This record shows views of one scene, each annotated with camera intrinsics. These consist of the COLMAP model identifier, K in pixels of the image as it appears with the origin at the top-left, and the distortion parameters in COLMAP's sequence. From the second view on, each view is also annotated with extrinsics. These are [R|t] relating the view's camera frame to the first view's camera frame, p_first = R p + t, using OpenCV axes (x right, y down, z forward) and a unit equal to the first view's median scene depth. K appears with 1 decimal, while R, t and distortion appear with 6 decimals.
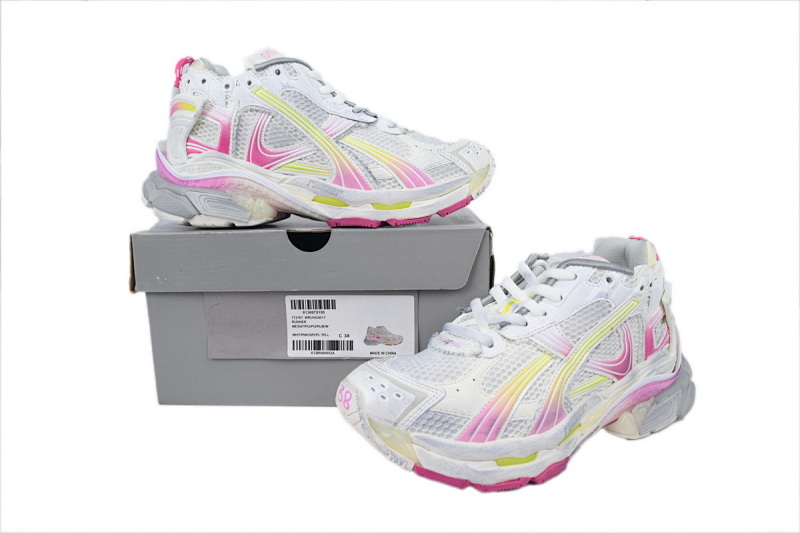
lens RADIAL K [[548.2, 0, 405.4], [0, 548.2, 264.6], [0, 0, 1]] dist [-0.005859, 0.000903]
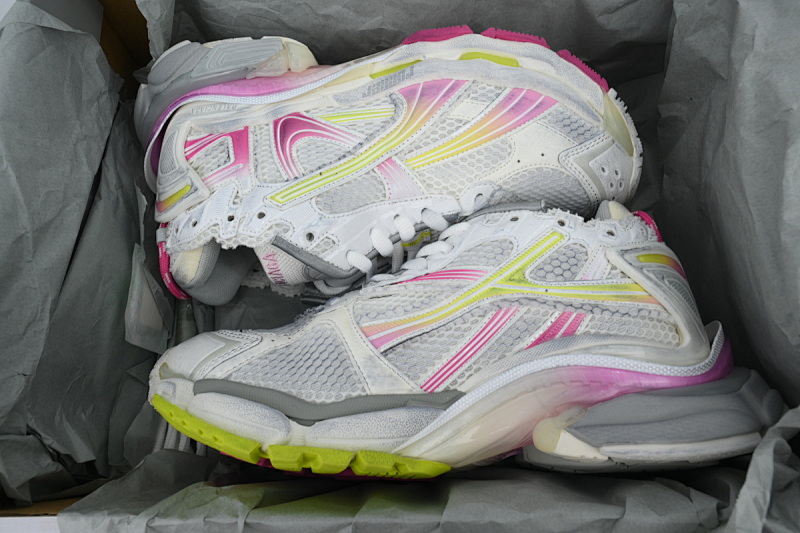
lens RADIAL K [[548.2, 0, 403.5], [0, 548.2, 271.3], [0, 0, 1]] dist [-0.005859, 0.000903]
pose [[-0.909577, -0.228788, -0.346879, 0.511421], [0.163102, -0.964355, 0.208370, -0.151241], [-0.382187, 0.132952, 0.914471, 0.296074]]
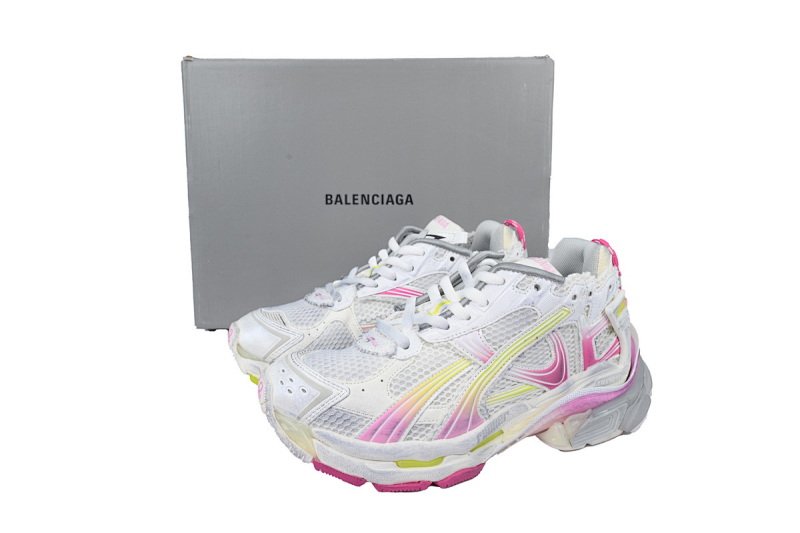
lens RADIAL K [[548.2, 0, 401.4], [0, 548.2, 268.6], [0, 0, 1]] dist [-0.005859, 0.000903]
pose [[0.990079, 0.051042, -0.130912, 0.265314], [-0.043266, 0.997165, 0.061568, -0.054699], [0.133683, -0.055293, 0.989480, 0.021418]]
